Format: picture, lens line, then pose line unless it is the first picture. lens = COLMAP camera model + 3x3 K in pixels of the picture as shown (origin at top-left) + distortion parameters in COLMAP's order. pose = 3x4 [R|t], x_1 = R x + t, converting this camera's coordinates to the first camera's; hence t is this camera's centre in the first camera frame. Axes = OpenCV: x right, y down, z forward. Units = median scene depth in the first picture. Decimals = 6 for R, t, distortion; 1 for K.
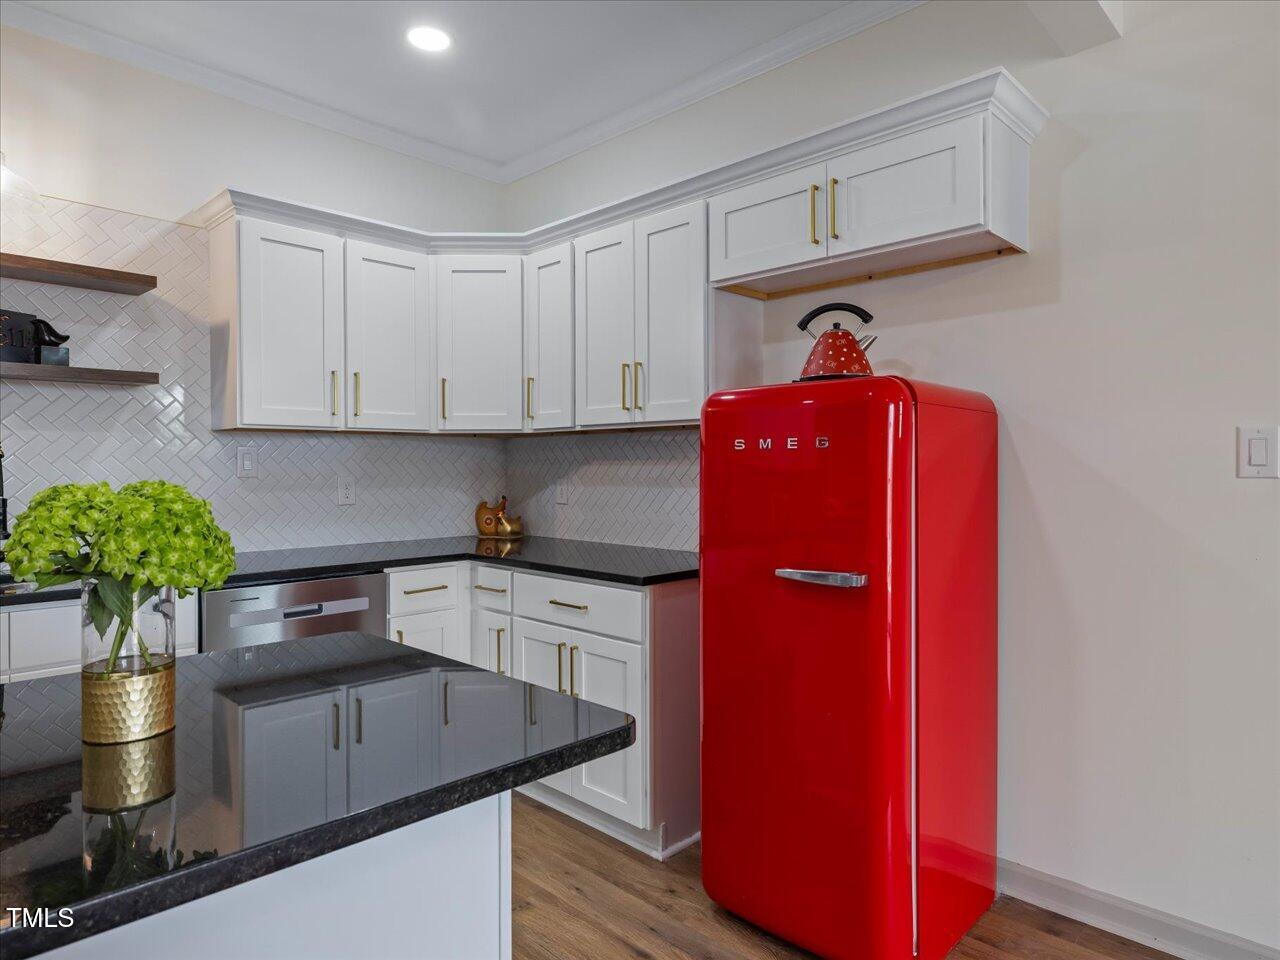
lens RADIAL K [[808.9, 0, 642.5], [0, 808.9, 462.1], [0, 0, 1]] dist [0.003550, 0.000704]
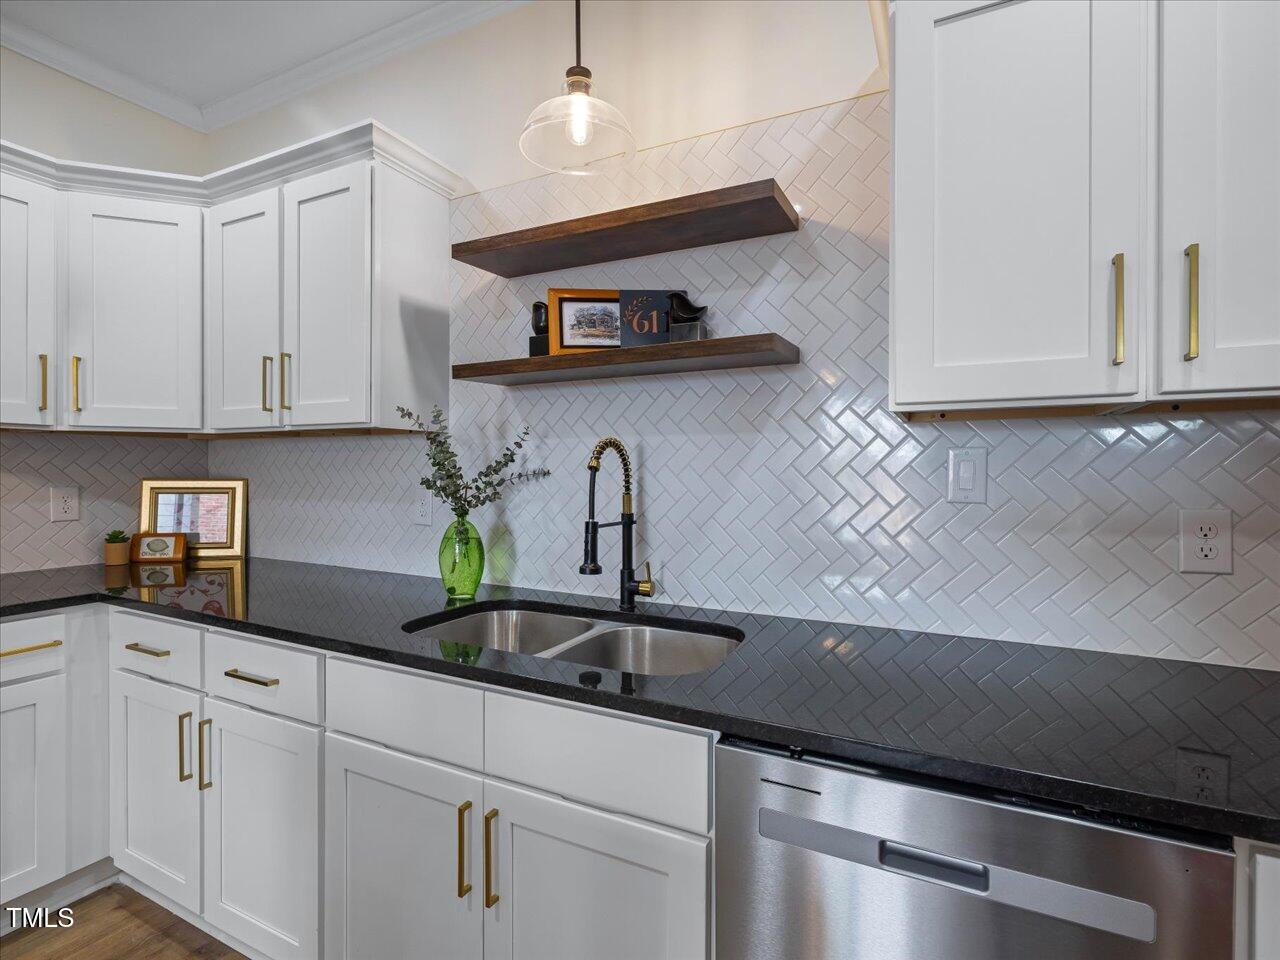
lens RADIAL K [[617.9, 0, 644.7], [0, 617.9, 475.1], [0, 0, 1]] dist [-0.000481, -0.000016]
pose [[0.325407, 0.010086, -0.945520, -0.174360], [0.001398, 0.999937, 0.011148, -0.006040], [0.945573, -0.004949, 0.325372, 0.715980]]
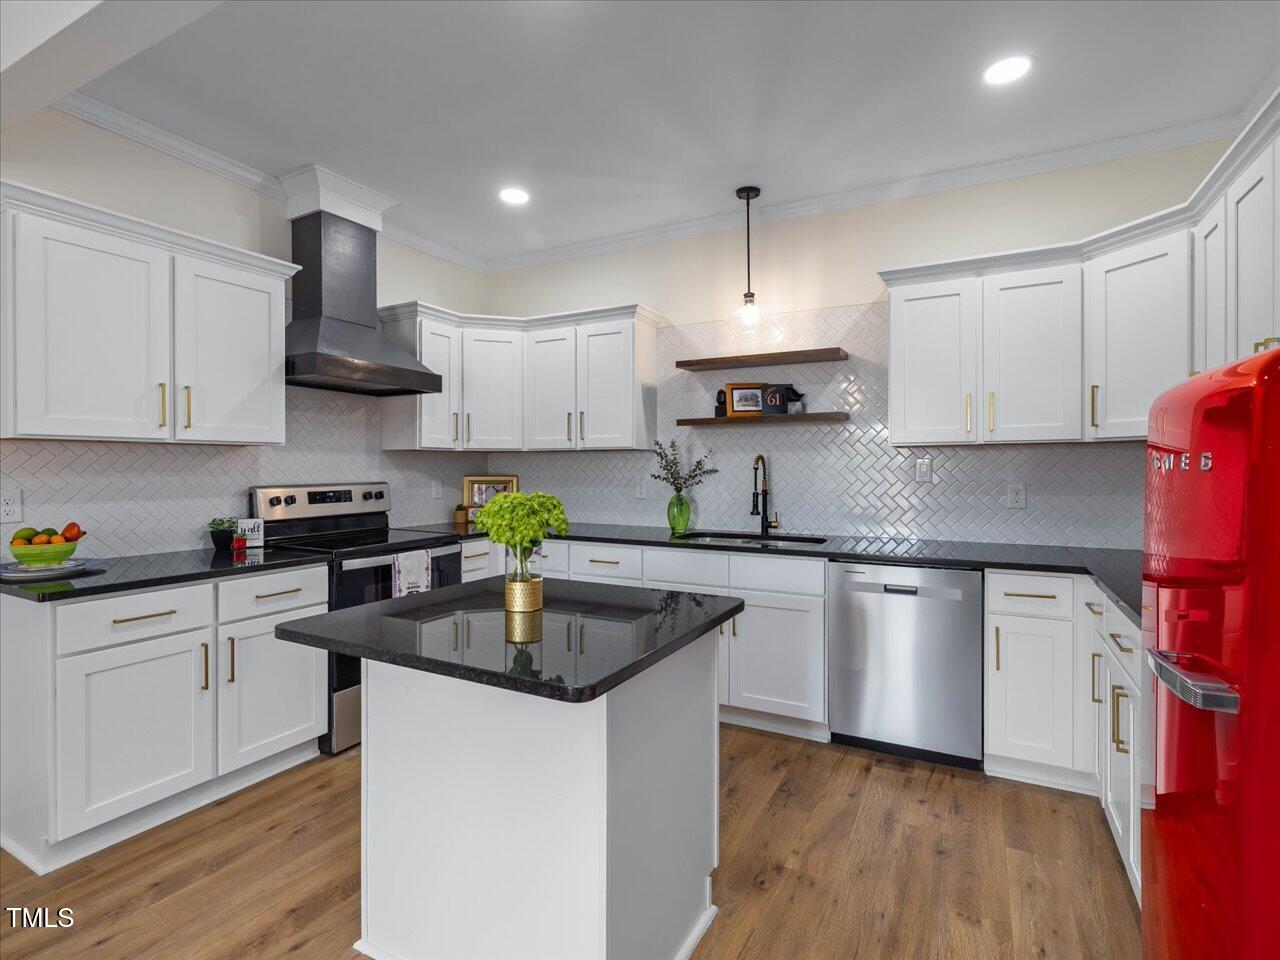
lens RADIAL K [[612.7, 0, 624.9], [0, 612.7, 465.8], [0, 0, 1]] dist [-0.001396, 0.000021]
pose [[0.270023, -0.000212, -0.962854, 0.361877], [0.009659, 0.999950, 0.002489, -0.016286], [0.962805, -0.009972, 0.270012, 0.298090]]
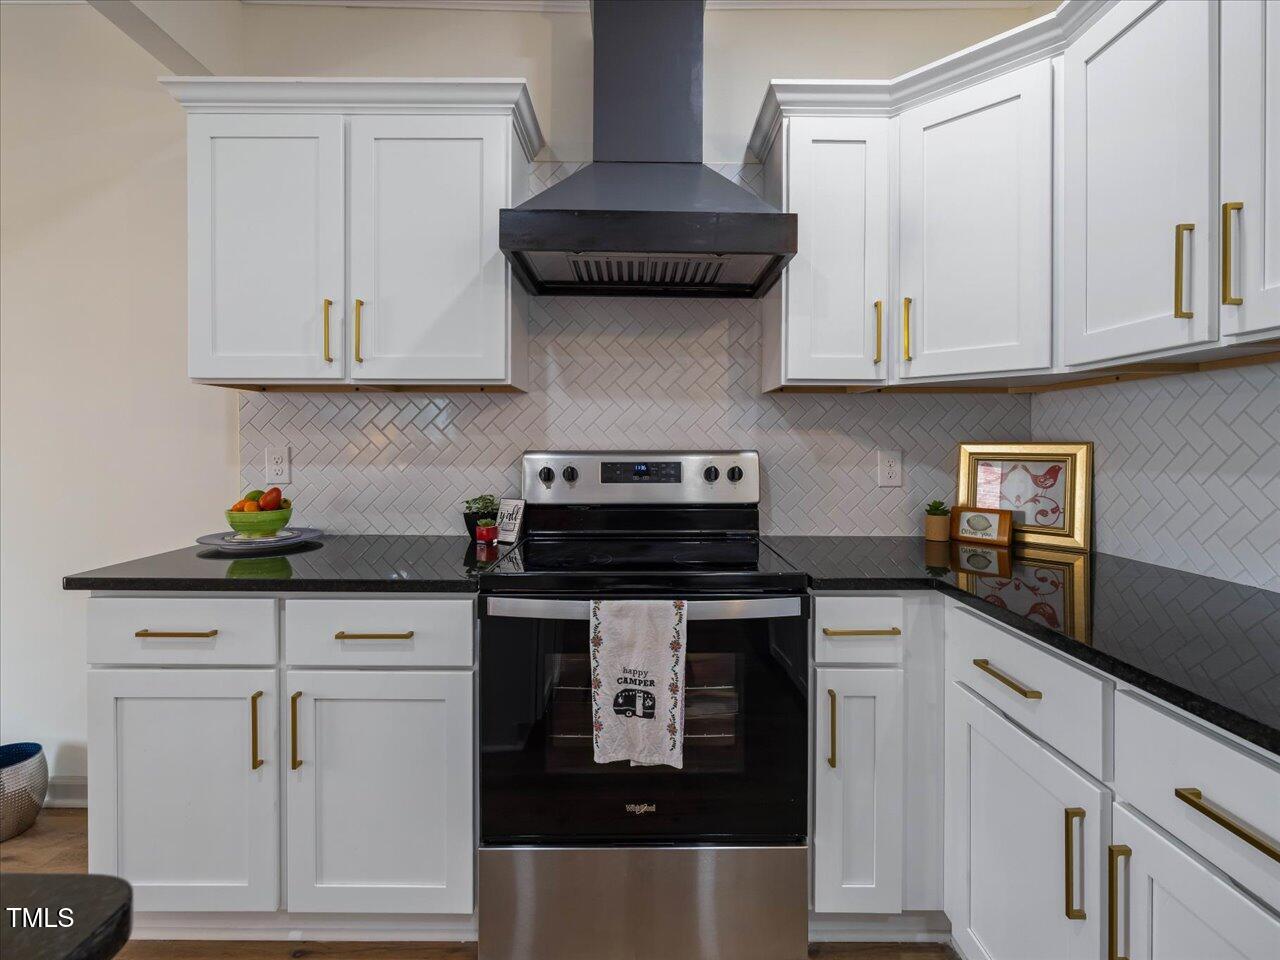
lens RADIAL K [[625.6, 0, 637.8], [0, 625.6, 446.2], [0, 0, 1]] dist [-0.002043, -0.000122]
pose [[-0.691341, -0.000575, -0.722528, -0.421133], [0.003390, 0.999986, -0.004039, 0.014456], [0.722520, -0.005242, -0.691330, 0.566995]]
